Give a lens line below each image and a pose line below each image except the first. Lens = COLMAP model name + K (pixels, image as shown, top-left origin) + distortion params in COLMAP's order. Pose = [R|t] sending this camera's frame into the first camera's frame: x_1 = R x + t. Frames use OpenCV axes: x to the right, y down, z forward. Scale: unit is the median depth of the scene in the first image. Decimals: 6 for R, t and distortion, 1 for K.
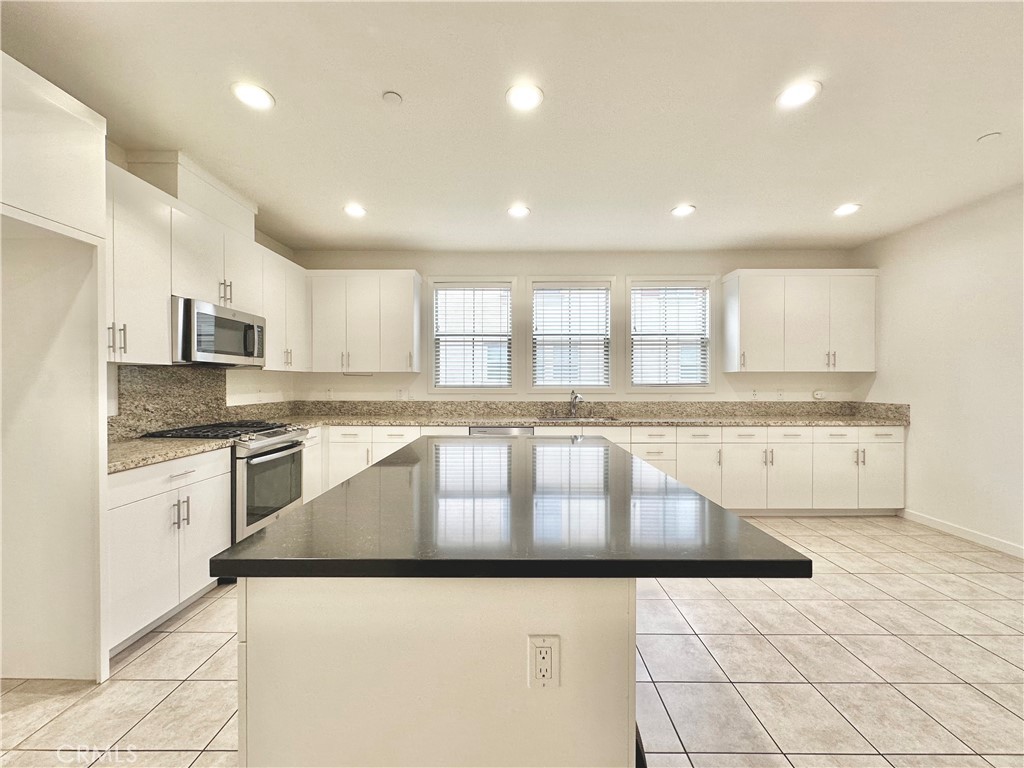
lens RADIAL K [[409.3, 0, 510.9], [0, 409.3, 385.0], [0, 0, 1]] dist [0.001832, 0.000077]
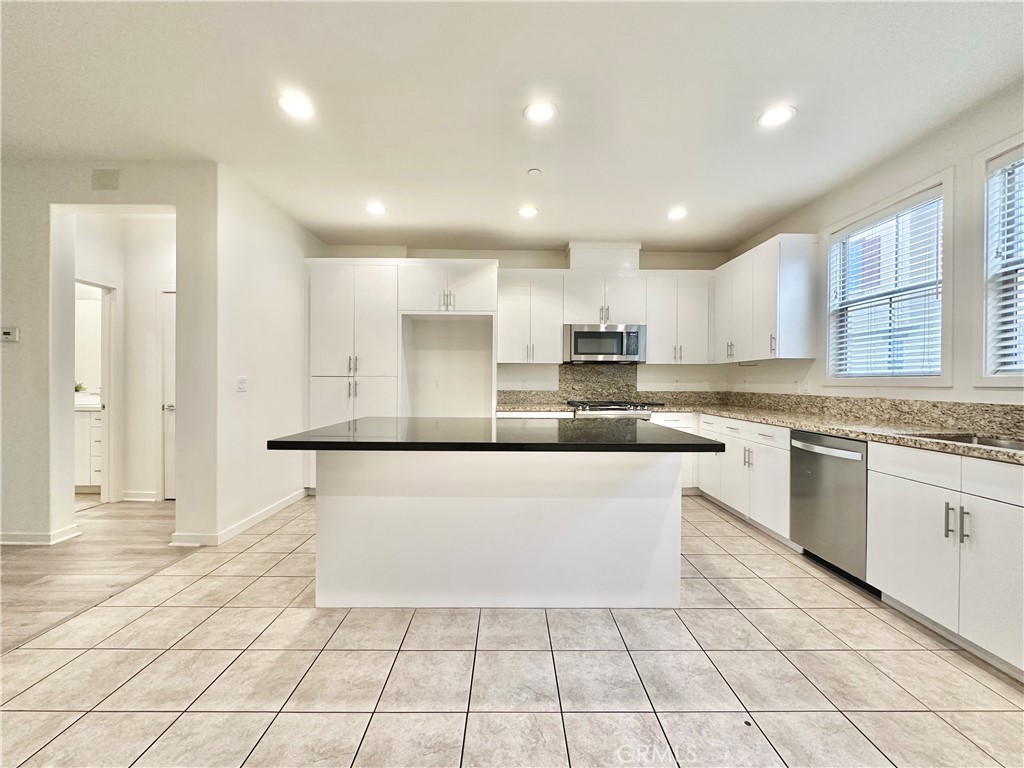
lens RADIAL K [[409.3, 0, 509.0], [0, 409.3, 383.1], [0, 0, 1]] dist [0.001832, 0.000077]
pose [[-0.003809, 0.001496, -0.999992, 0.550409], [-0.010094, 0.999948, 0.001534, 0.020655], [0.999942, 0.010099, -0.003793, 0.433216]]
